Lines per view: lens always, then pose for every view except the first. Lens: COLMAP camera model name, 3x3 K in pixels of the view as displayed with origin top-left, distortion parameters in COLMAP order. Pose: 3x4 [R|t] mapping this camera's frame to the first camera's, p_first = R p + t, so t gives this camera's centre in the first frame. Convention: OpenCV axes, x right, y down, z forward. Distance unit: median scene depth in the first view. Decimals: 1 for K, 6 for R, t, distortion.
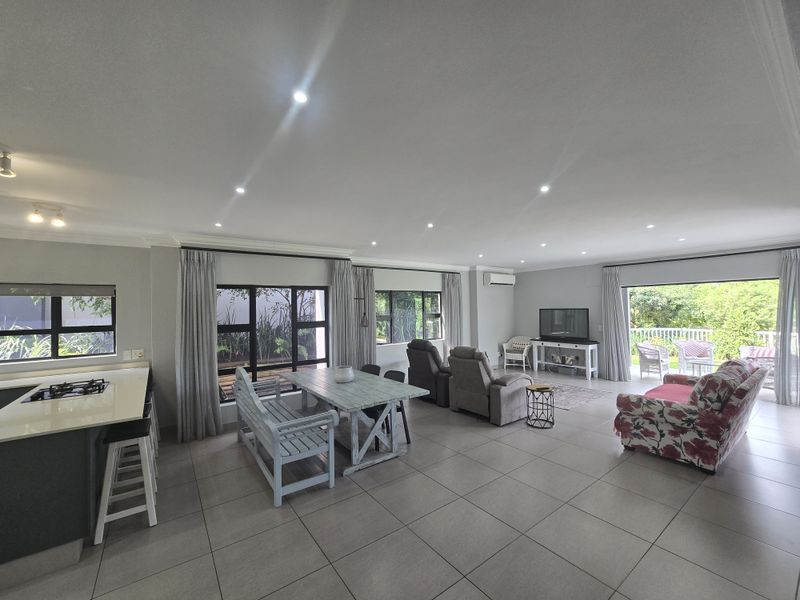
lens RADIAL K [[330.7, 0, 406.5], [0, 330.7, 299.9], [0, 0, 1]] dist [-0.007062, 0.003240]
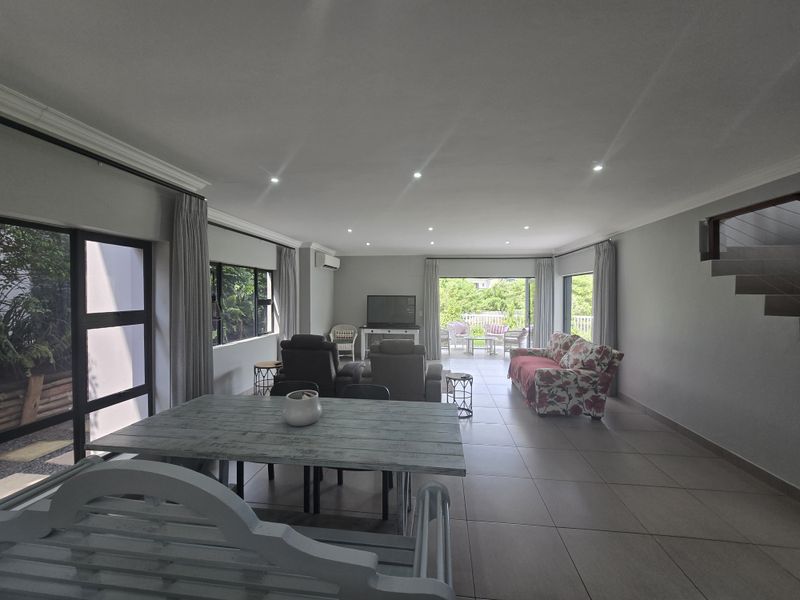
lens RADIAL K [[330.7, 0, 400.1], [0, 330.7, 299.9], [0, 0, 1]] dist [-0.007062, 0.003240]
pose [[0.693474, 0.007849, 0.720439, -0.431586], [-0.033671, 0.999201, 0.021525, 0.029639], [-0.719694, -0.039185, 0.693184, 0.477930]]
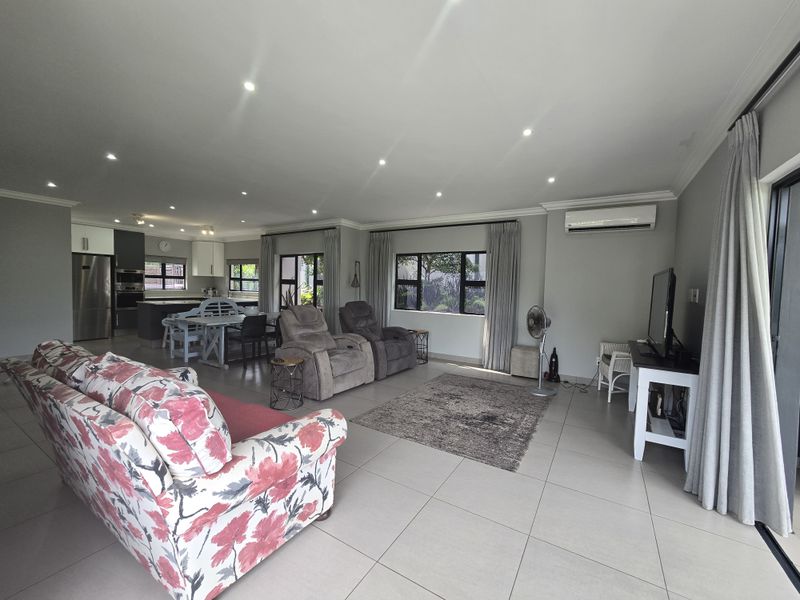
lens RADIAL K [[330.7, 0, 404.7], [0, 330.7, 303.1], [0, 0, 1]] dist [-0.007062, 0.003240]
pose [[0.374036, 0.082519, -0.923736, 1.292806], [-0.004343, 0.996179, 0.087231, 0.048861], [0.927404, -0.028616, 0.372966, 0.997018]]
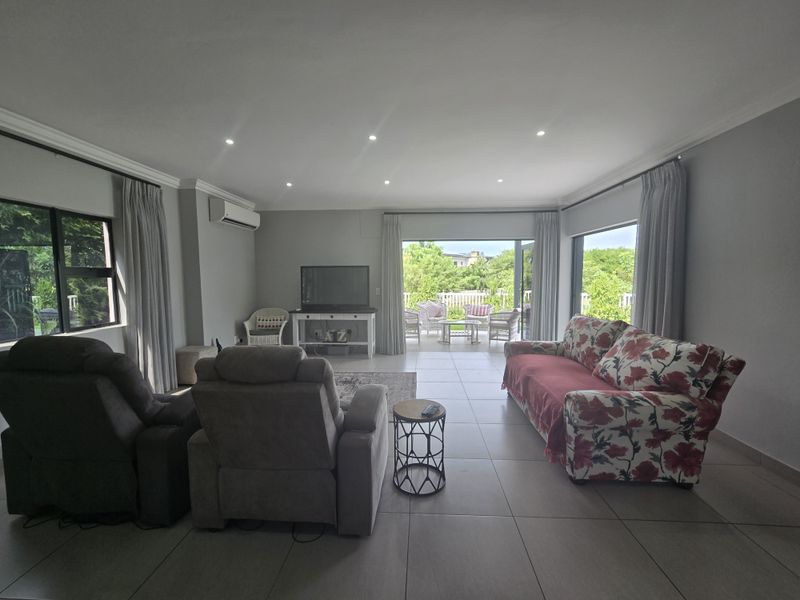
lens RADIAL K [[330.7, 0, 401.6], [0, 330.7, 300.9], [0, 0, 1]] dist [-0.007062, 0.003240]
pose [[0.643162, -0.045359, 0.764385, 0.021346], [-0.025188, 0.996451, 0.080324, 0.071350], [-0.765315, -0.070915, 0.639737, 0.744154]]
